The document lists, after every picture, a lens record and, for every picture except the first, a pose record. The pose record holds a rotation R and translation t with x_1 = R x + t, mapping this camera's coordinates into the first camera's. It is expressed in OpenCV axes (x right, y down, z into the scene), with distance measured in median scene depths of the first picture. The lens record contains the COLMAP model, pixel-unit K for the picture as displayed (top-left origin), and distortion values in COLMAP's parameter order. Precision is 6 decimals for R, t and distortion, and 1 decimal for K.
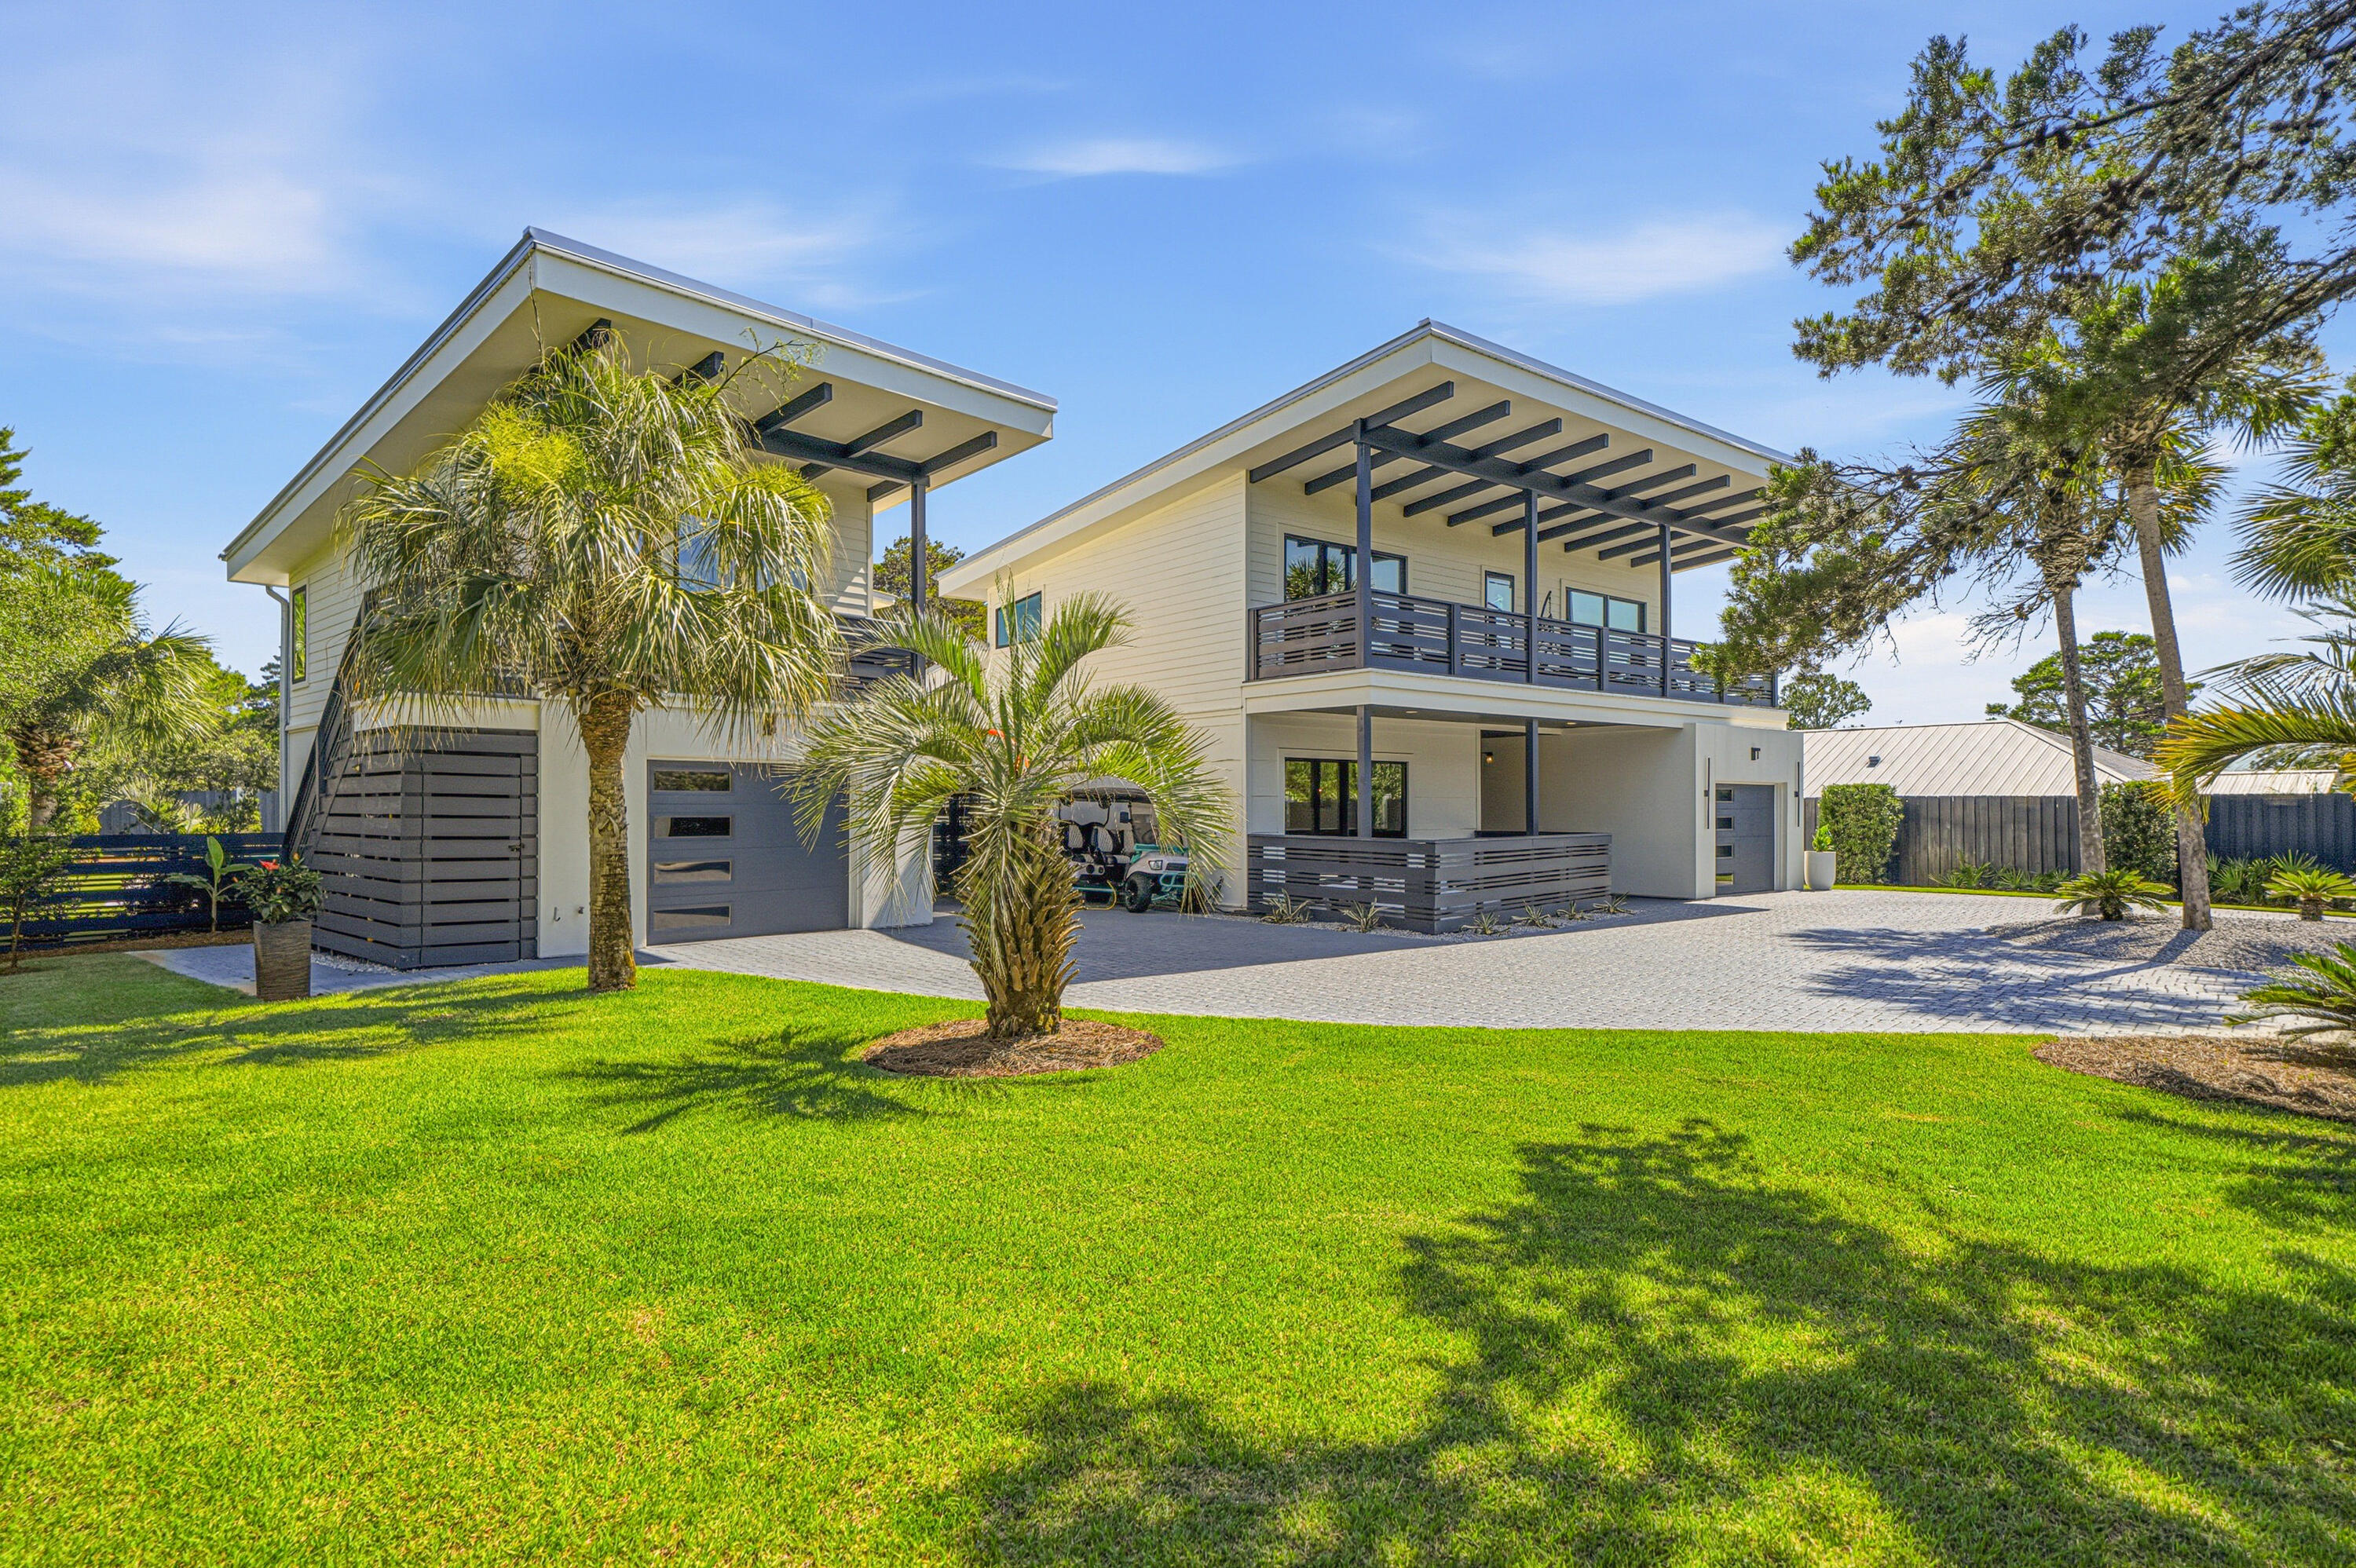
lens RADIAL K [[1181.5, 0, 1181.6], [0, 1181.5, 822.6], [0, 0, 1]] dist [0.032419, 0.000000]
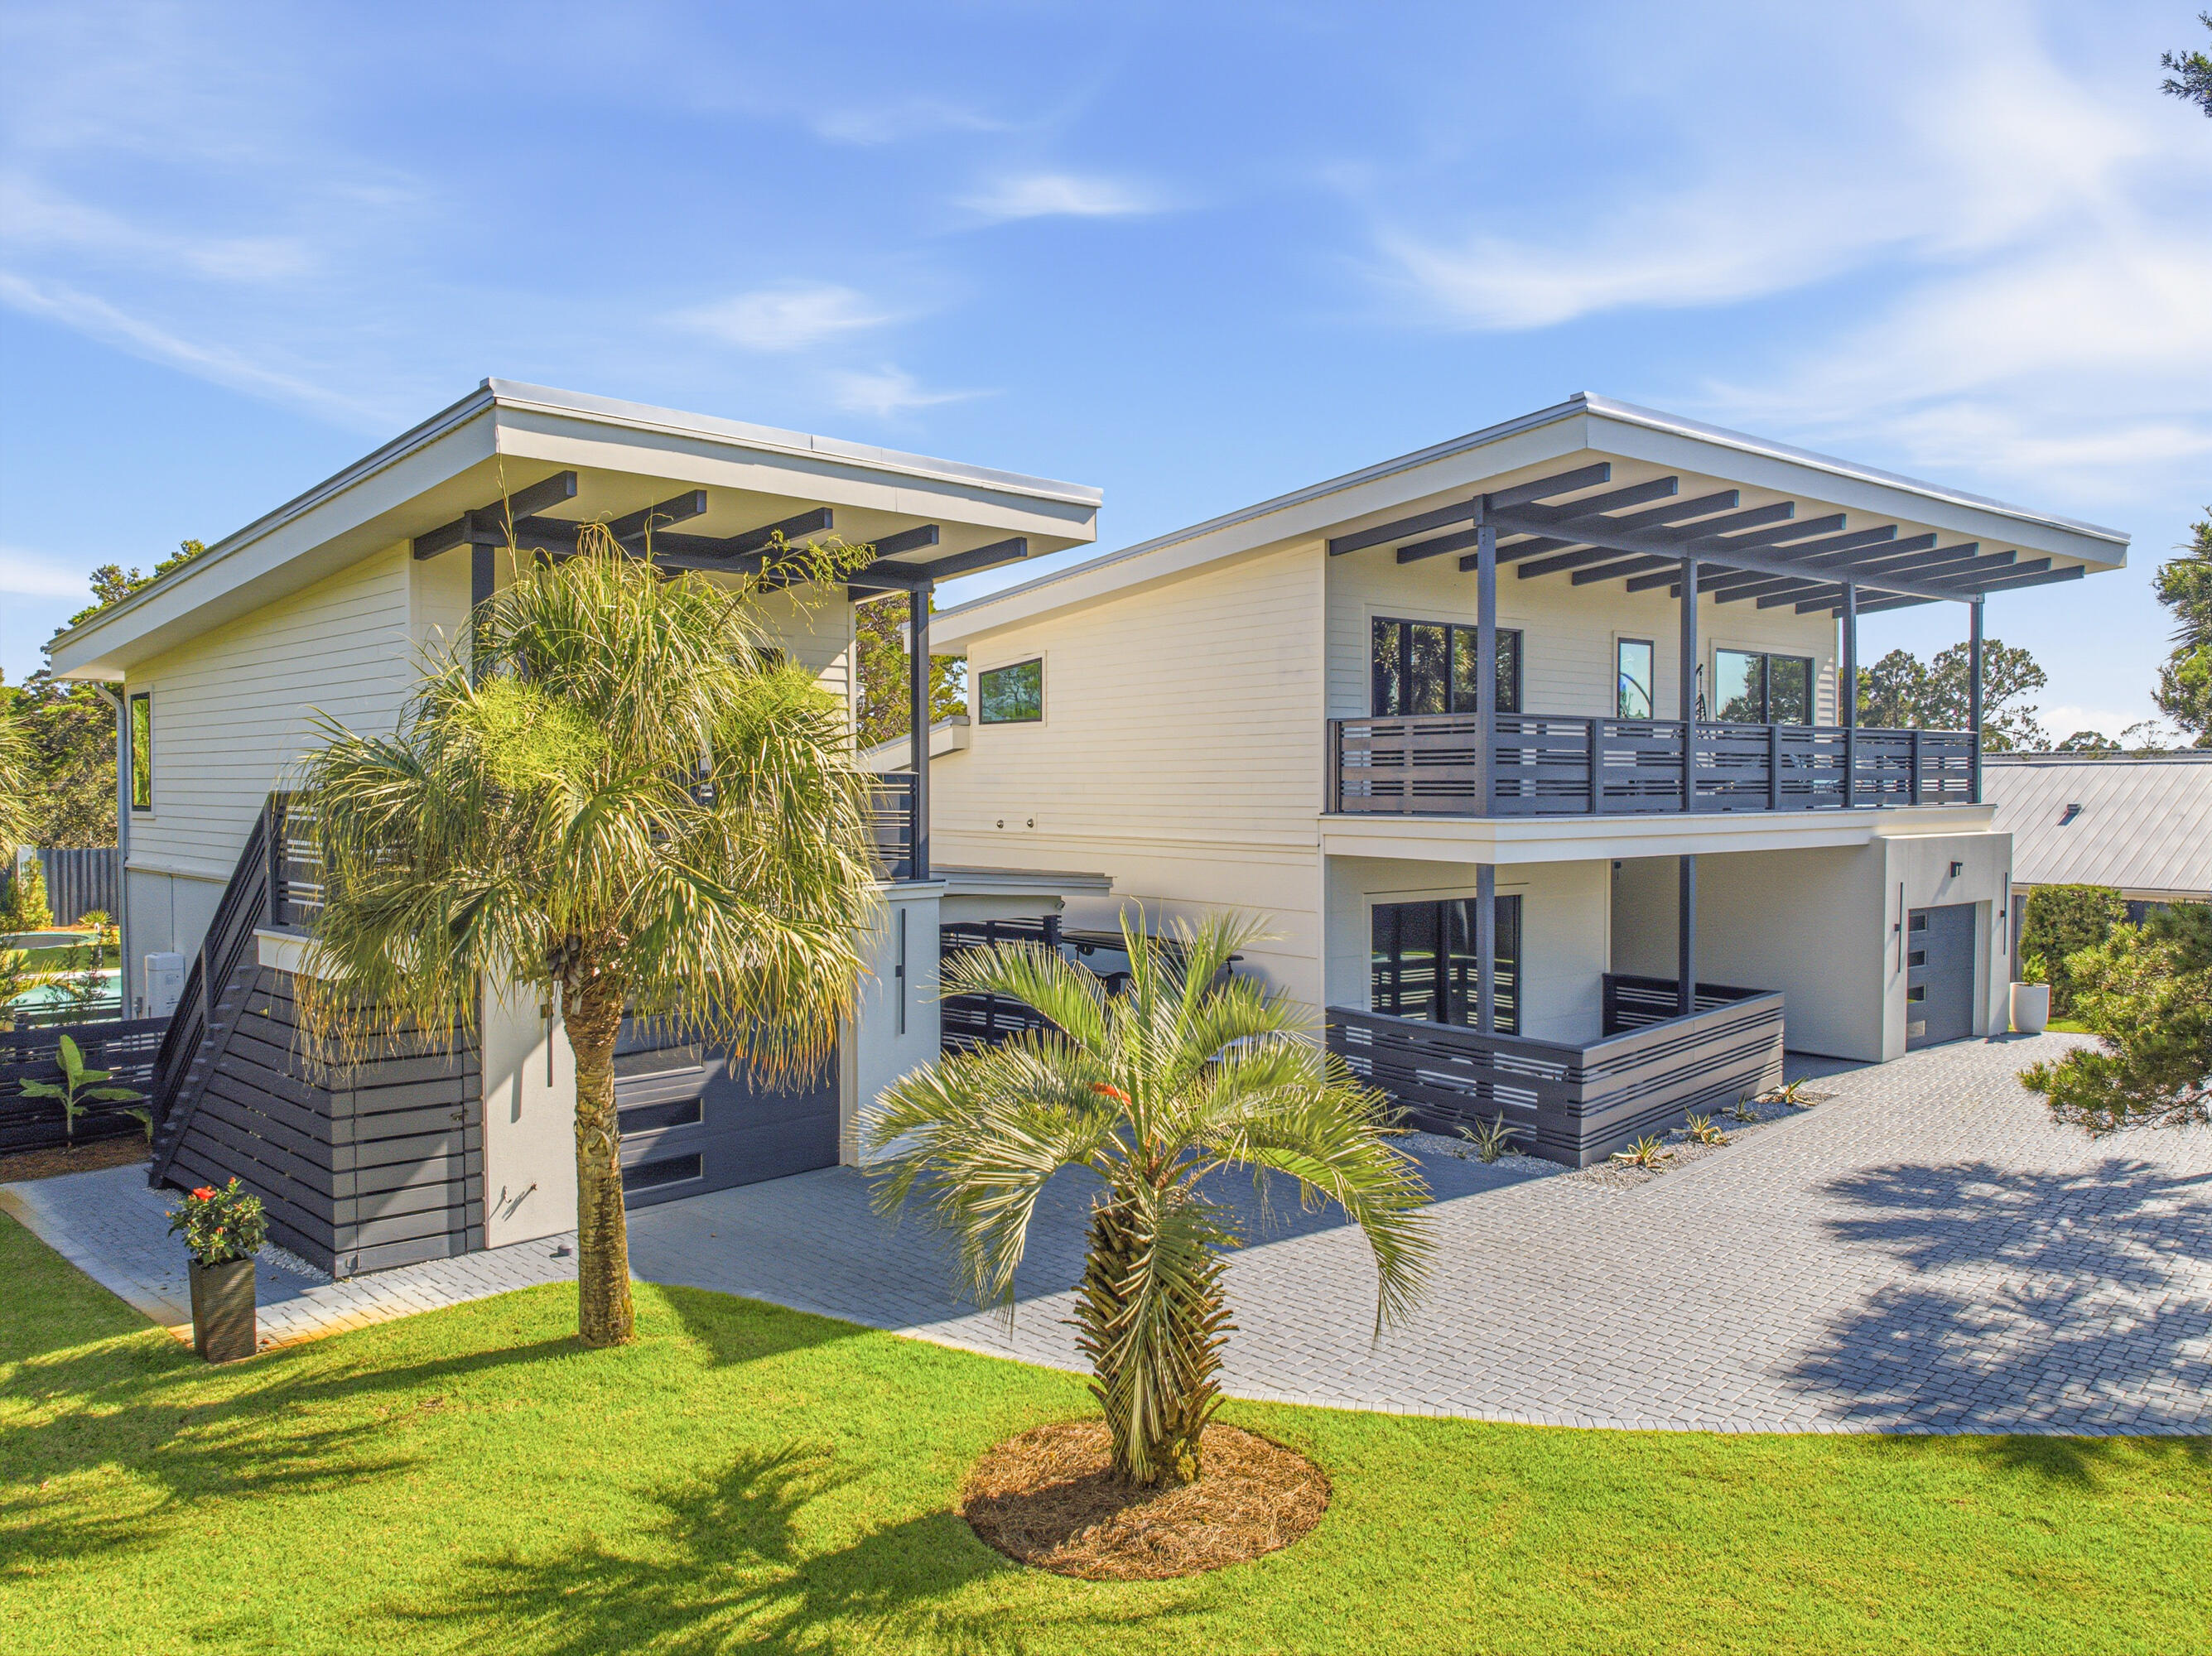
lens RADIAL K [[1547.2, 0, 1106.0], [0, 1547.2, 828.0], [0, 0, 1]] dist [-0.033660, 0.001640]
pose [[0.999866, -0.001277, -0.016341, -0.072886], [0.001759, 0.999562, 0.029548, -0.141726], [0.016297, -0.029573, 0.999430, -0.014978]]
